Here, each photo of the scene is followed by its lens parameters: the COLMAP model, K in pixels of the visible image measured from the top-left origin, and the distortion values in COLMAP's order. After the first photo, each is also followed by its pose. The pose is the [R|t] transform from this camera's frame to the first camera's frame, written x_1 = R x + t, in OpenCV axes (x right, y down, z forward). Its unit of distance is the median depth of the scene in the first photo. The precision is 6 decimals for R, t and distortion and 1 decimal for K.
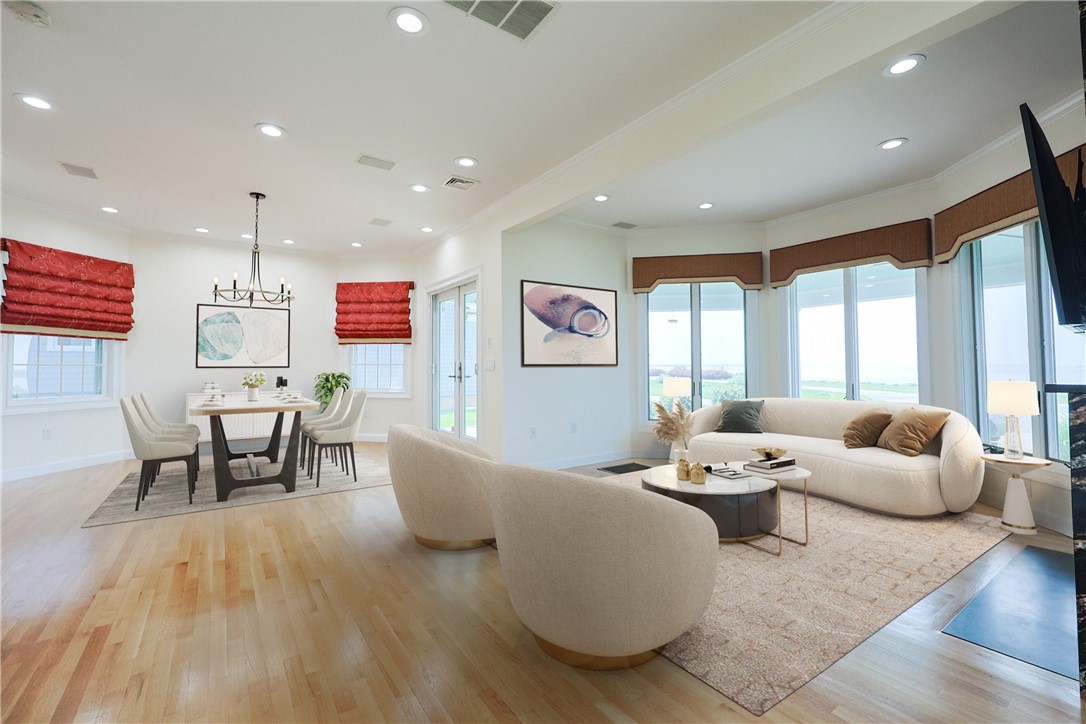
lens RADIAL K [[469.4, 0, 545.8], [0, 469.4, 367.1], [0, 0, 1]] dist [0.017108, -0.000715]
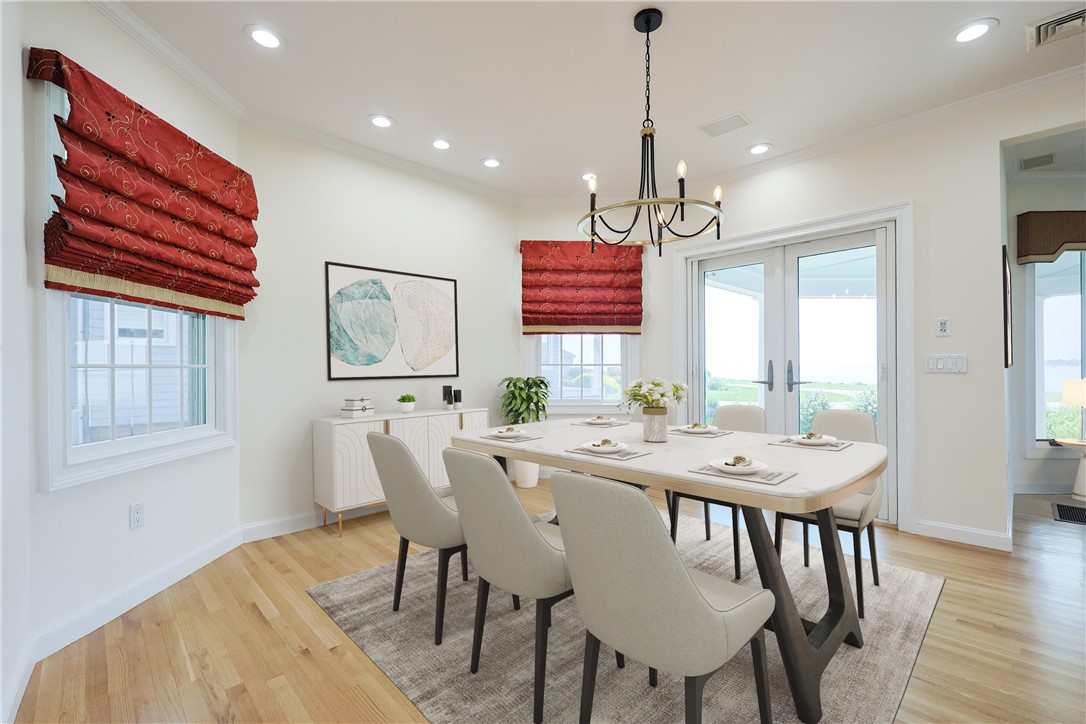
lens RADIAL K [[469.4, 0, 540.2], [0, 469.4, 361.7], [0, 0, 1]] dist [0.017108, -0.000715]
pose [[0.985198, 0.000416, 0.171423, -0.647999], [0.001392, 0.999945, -0.010429, -0.004870], [-0.171417, 0.010513, 0.985142, 0.436041]]
